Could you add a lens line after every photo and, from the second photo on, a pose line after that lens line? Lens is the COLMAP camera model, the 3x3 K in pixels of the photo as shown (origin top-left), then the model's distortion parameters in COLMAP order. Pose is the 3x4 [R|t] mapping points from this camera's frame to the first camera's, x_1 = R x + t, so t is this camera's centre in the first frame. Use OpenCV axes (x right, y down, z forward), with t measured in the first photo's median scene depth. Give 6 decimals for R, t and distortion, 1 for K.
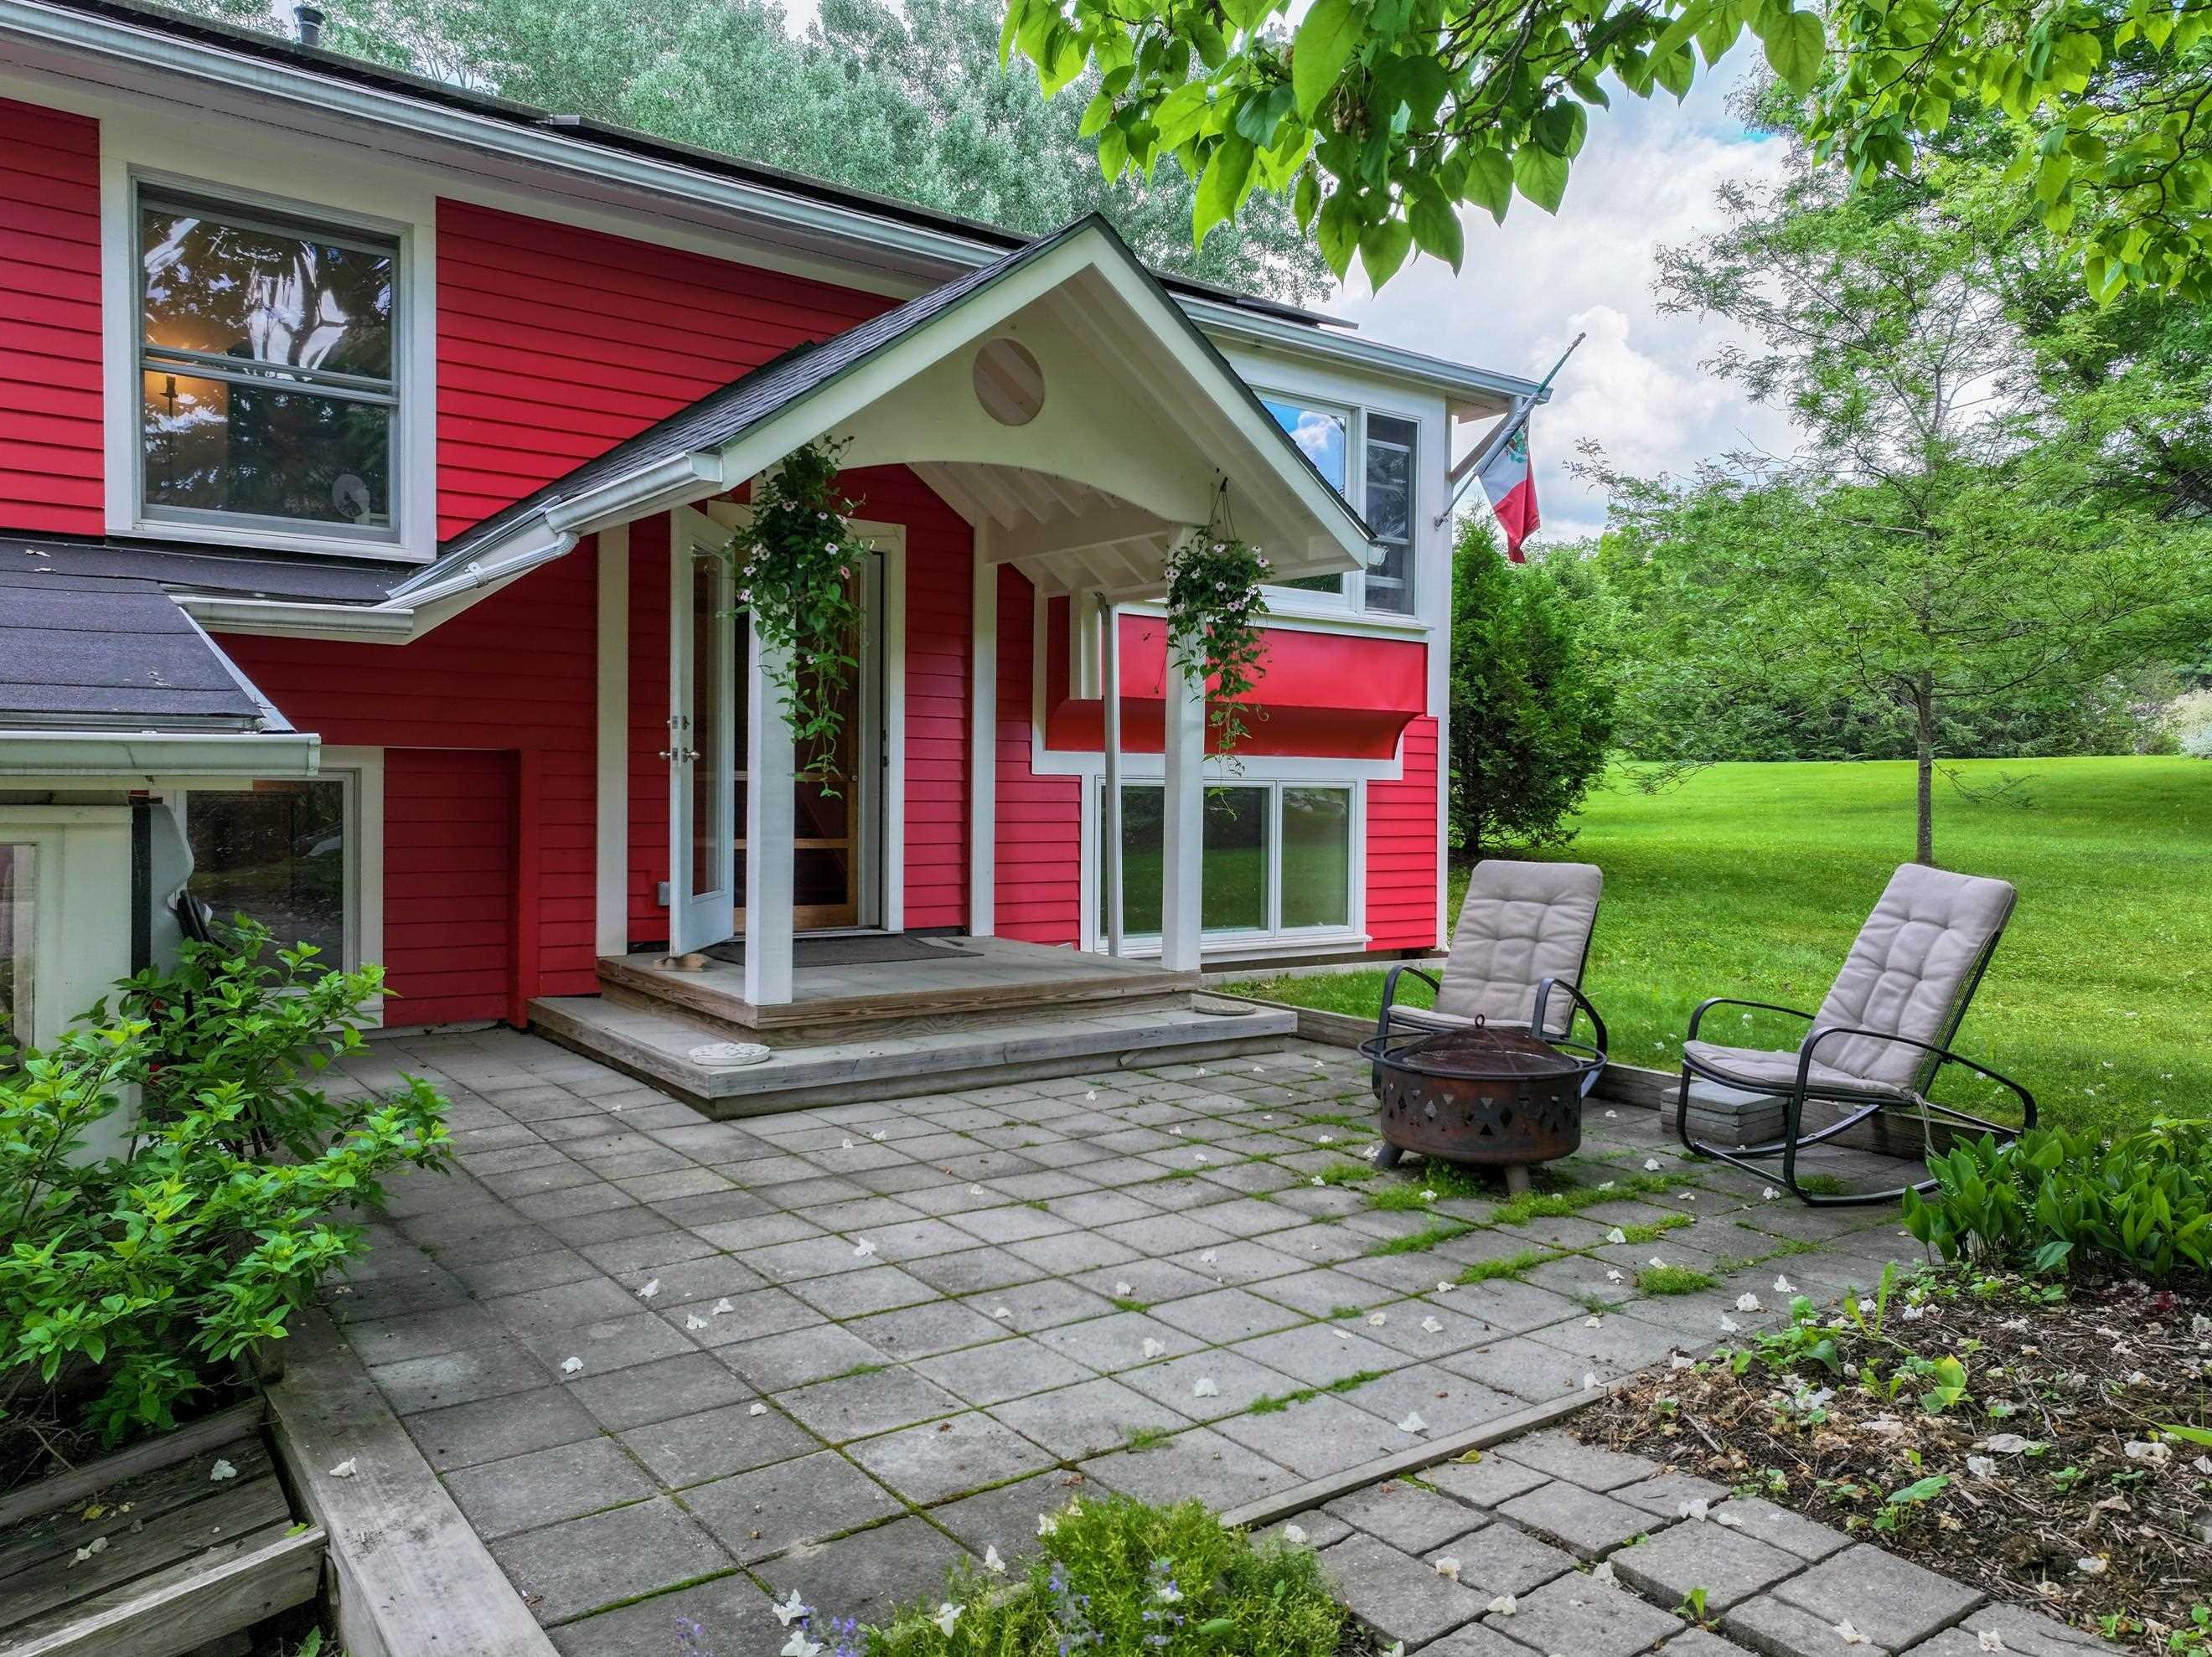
lens RADIAL K [[1549.6, 0, 1115.4], [0, 1549.6, 818.3], [0, 0, 1]] dist [0.002651, 0.007901]
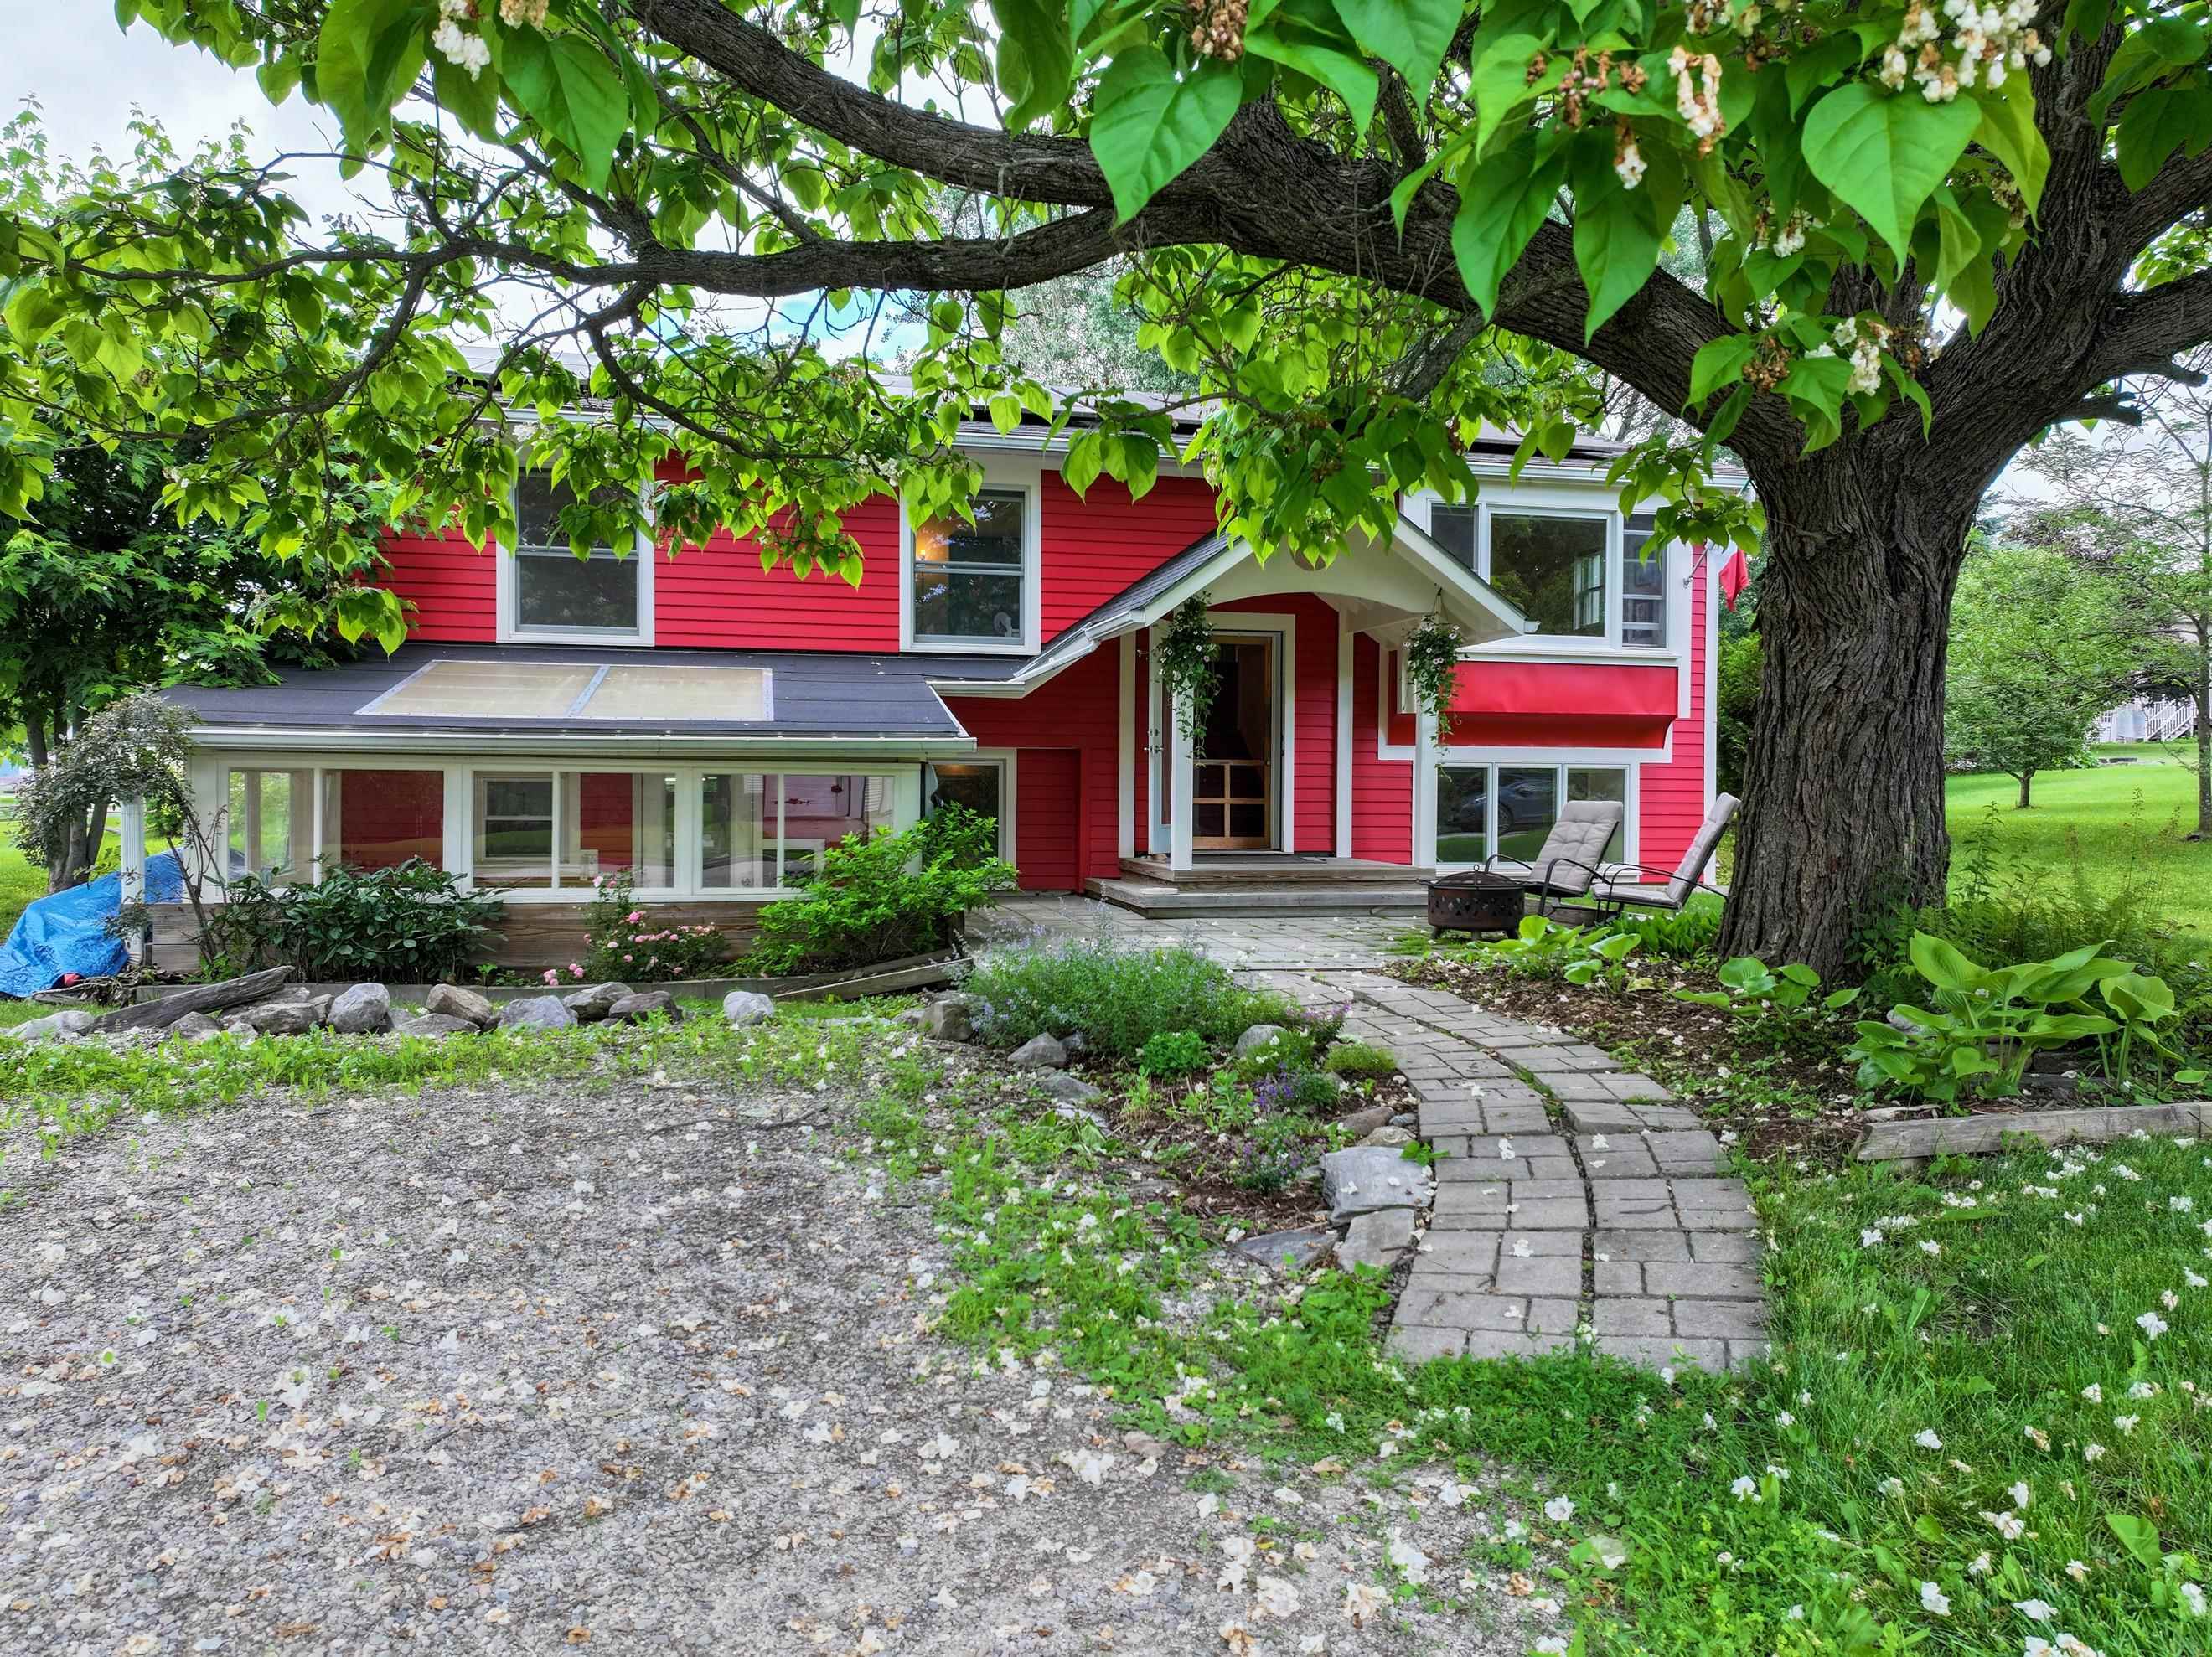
lens RADIAL K [[1549.6, 0, 1101.6], [0, 1549.6, 833.0], [0, 0, 1]] dist [0.002651, 0.007901]
pose [[0.912892, 0.005470, -0.408165, 0.442265], [-0.004464, 0.999984, 0.003417, 0.056314], [0.408178, -0.001298, 0.912902, -0.774607]]
